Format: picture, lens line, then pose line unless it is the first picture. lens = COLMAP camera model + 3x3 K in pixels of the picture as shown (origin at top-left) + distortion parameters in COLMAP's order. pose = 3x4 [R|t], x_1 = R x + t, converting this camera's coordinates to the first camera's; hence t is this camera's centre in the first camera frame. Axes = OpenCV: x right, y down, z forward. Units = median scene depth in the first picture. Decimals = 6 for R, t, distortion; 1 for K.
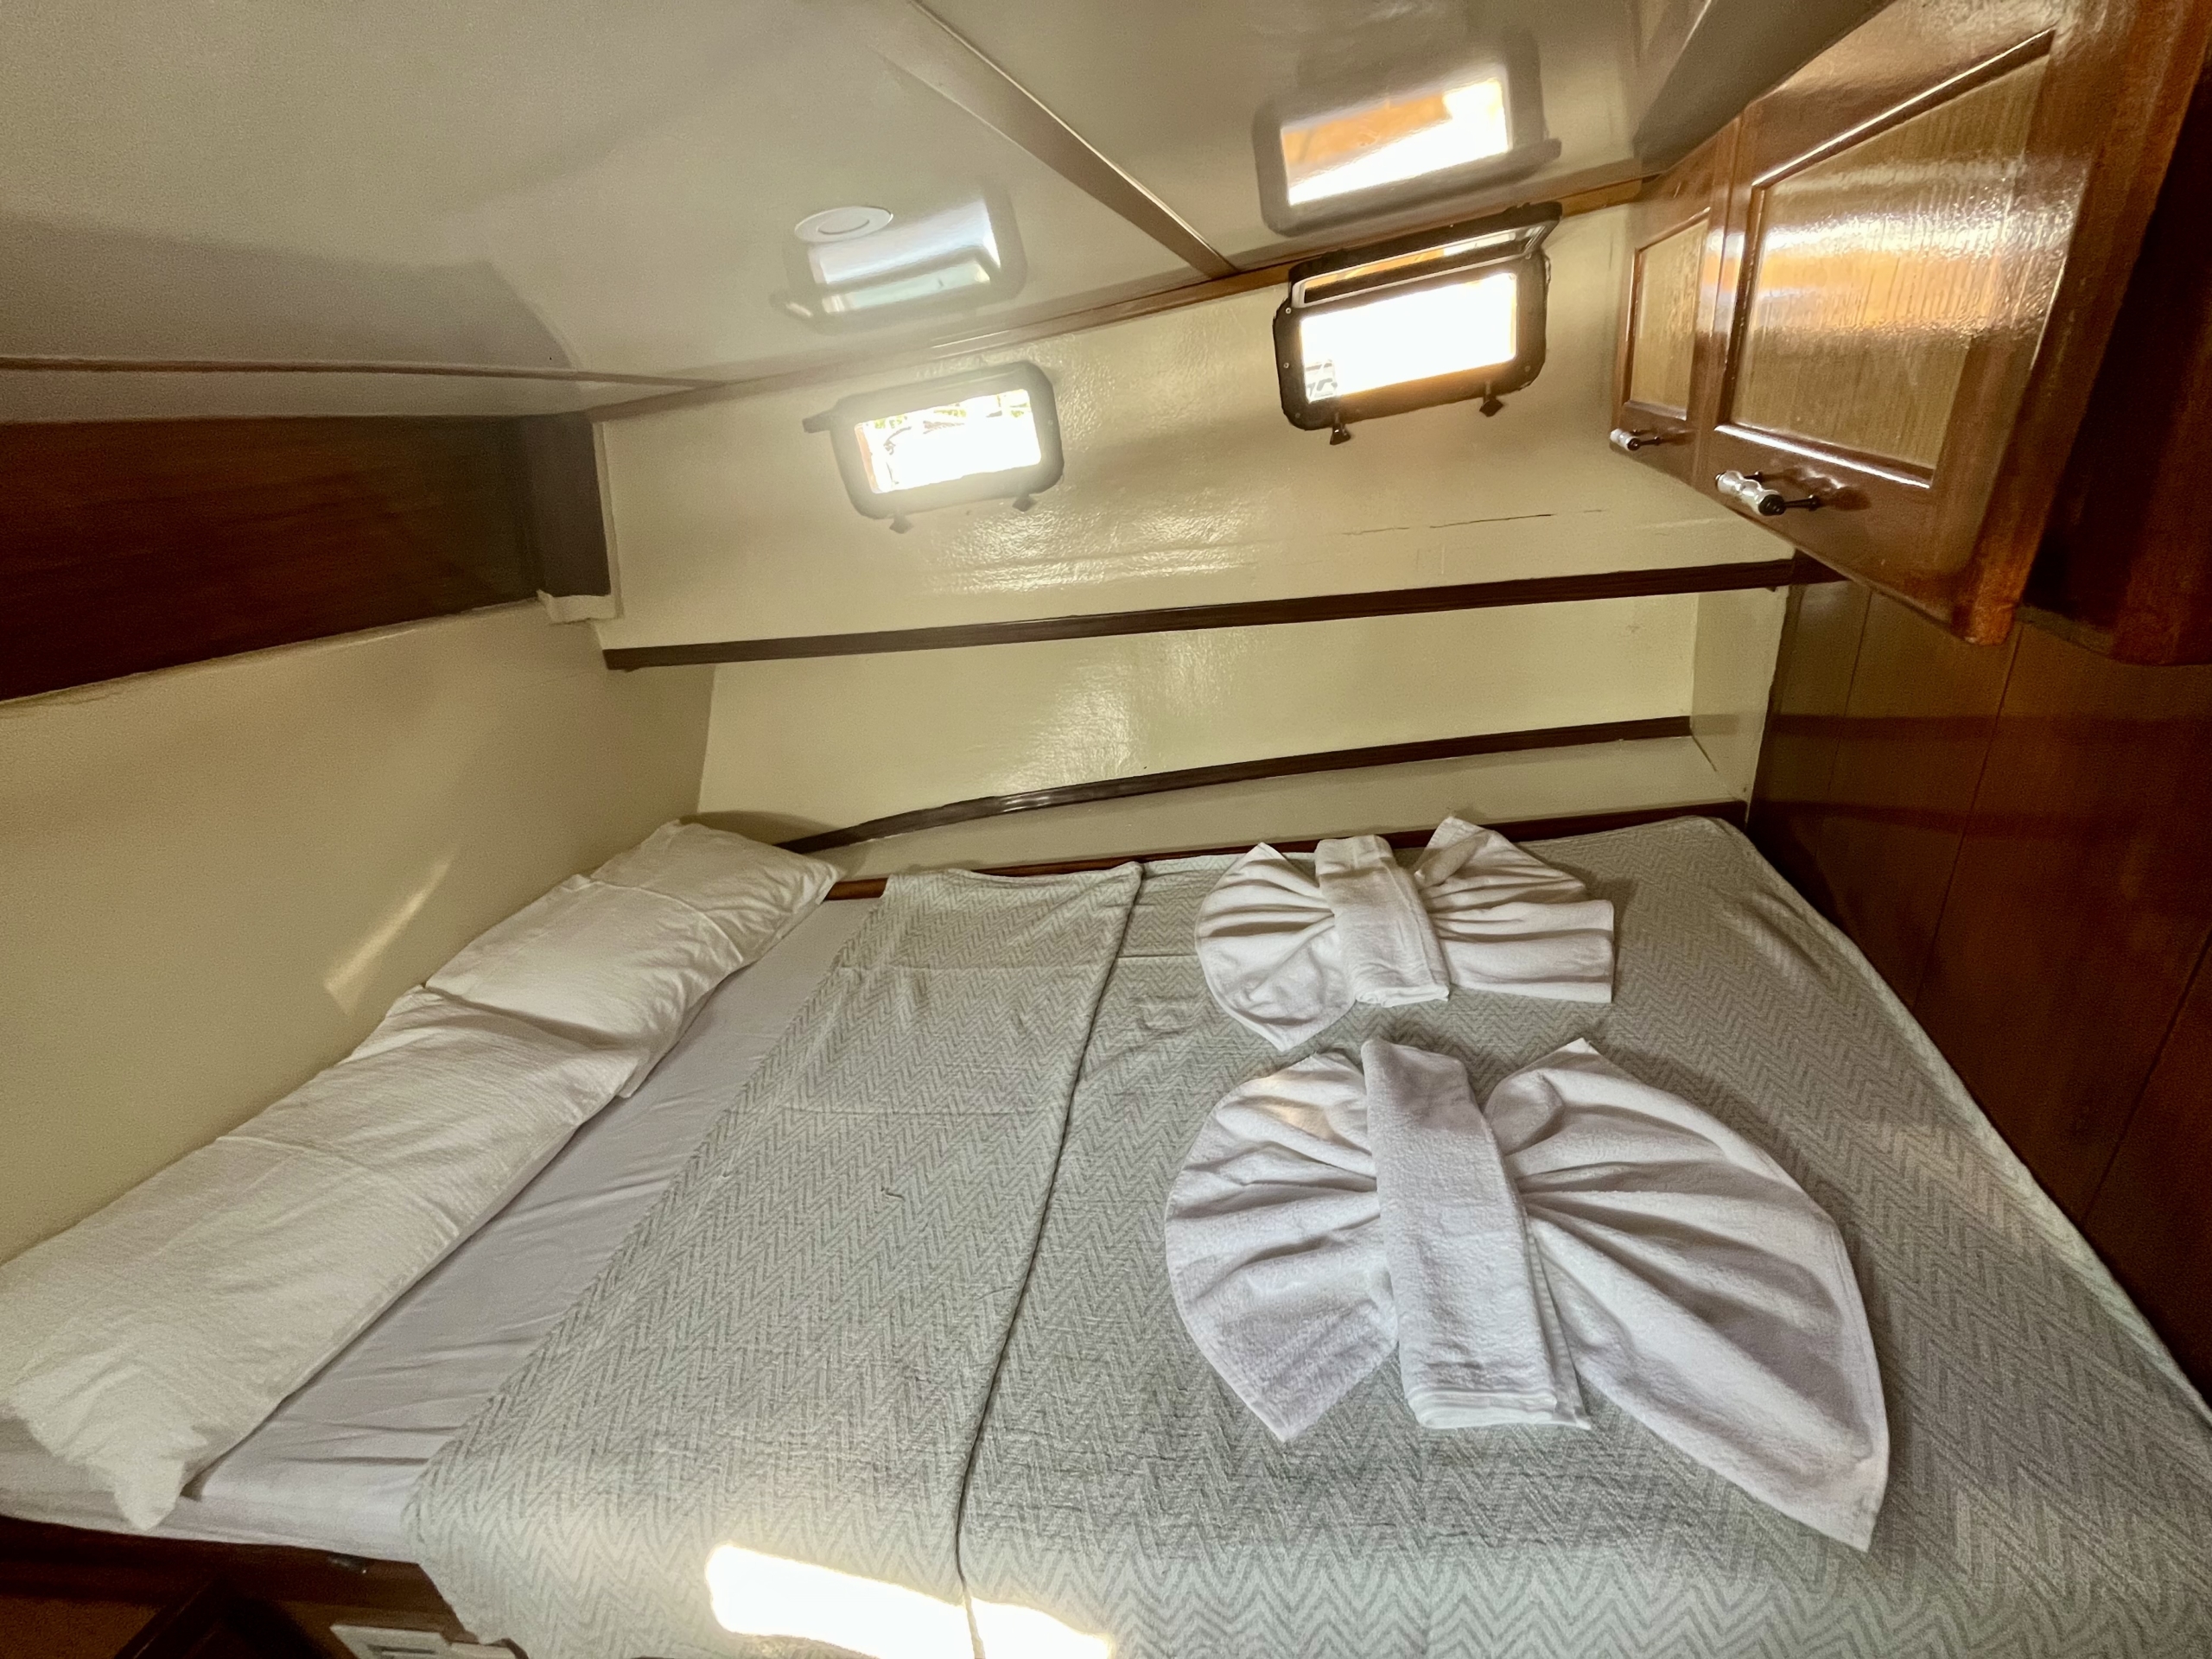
lens RADIAL K [[893.3, 0, 1096.8], [0, 893.3, 831.5], [0, 0, 1]] dist [-0.000691, -0.000147]
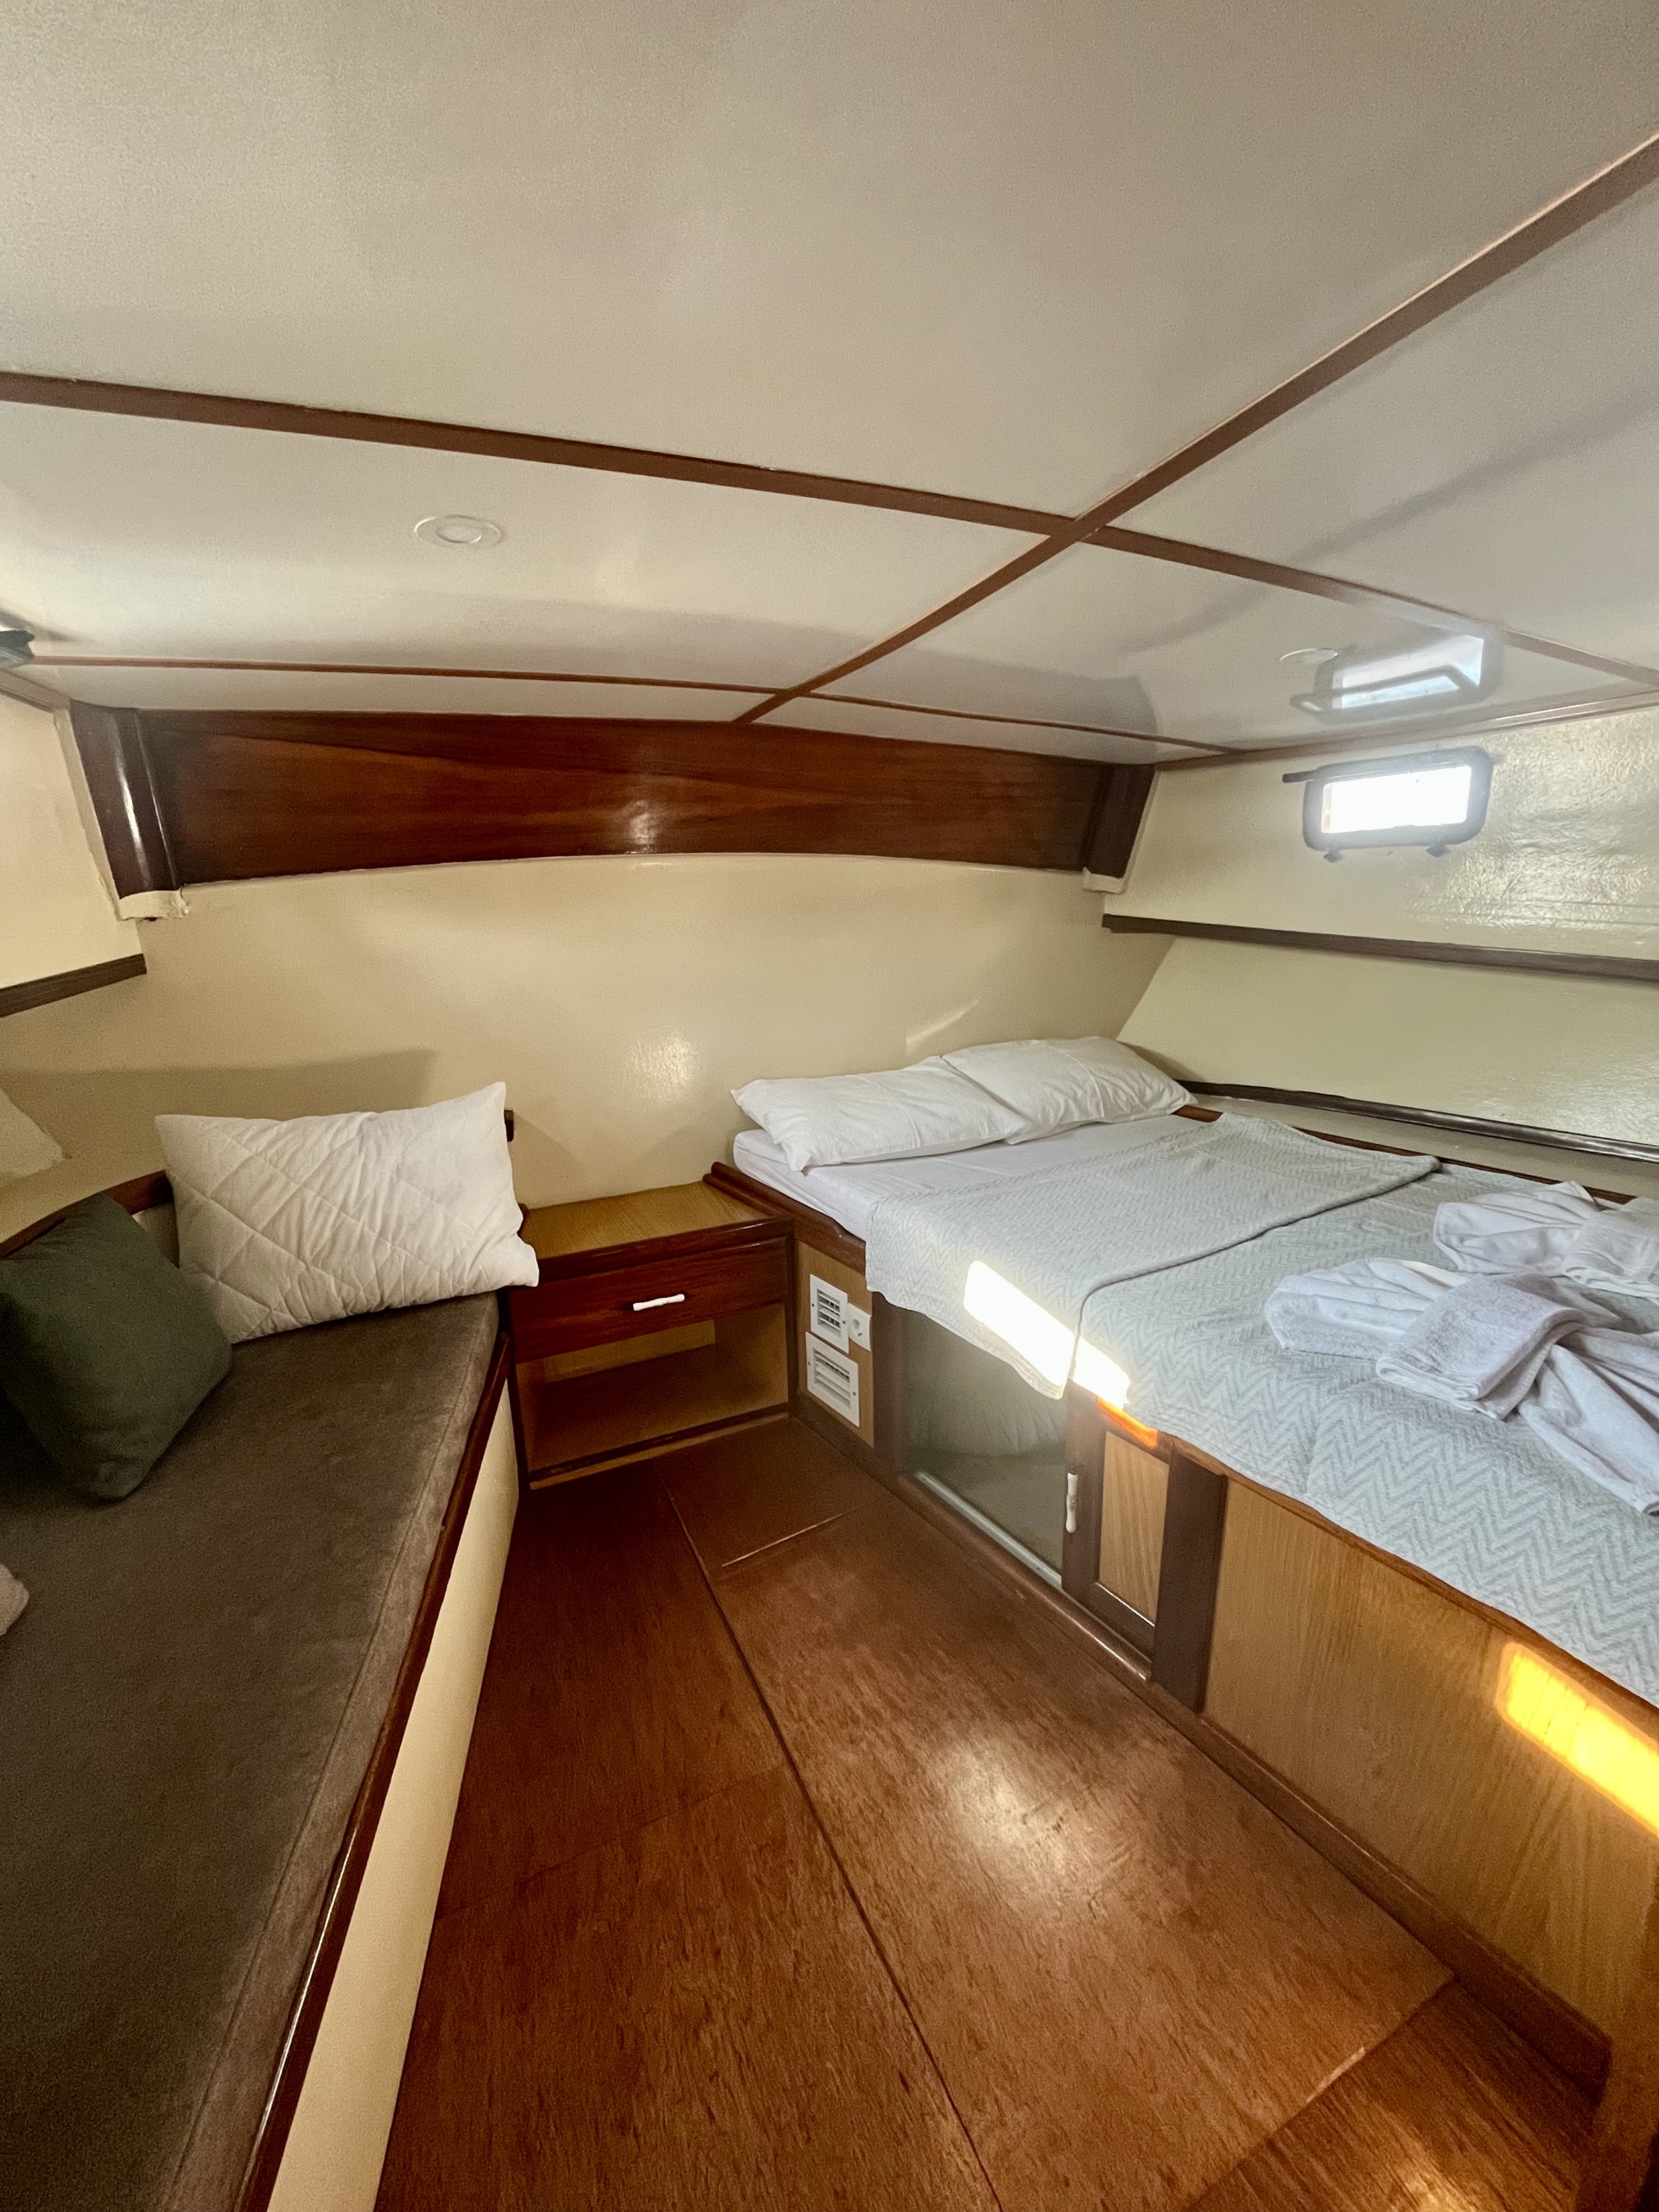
lens RADIAL K [[893.3, 0, 833.1], [0, 893.3, 1102.0], [0, 0, 1]] dist [-0.000691, -0.000147]
pose [[0.677590, 0.309450, -0.667168, 0.295736], [-0.393482, 0.918947, 0.026602, 0.272827], [0.621324, 0.244493, 0.744432, -0.409529]]
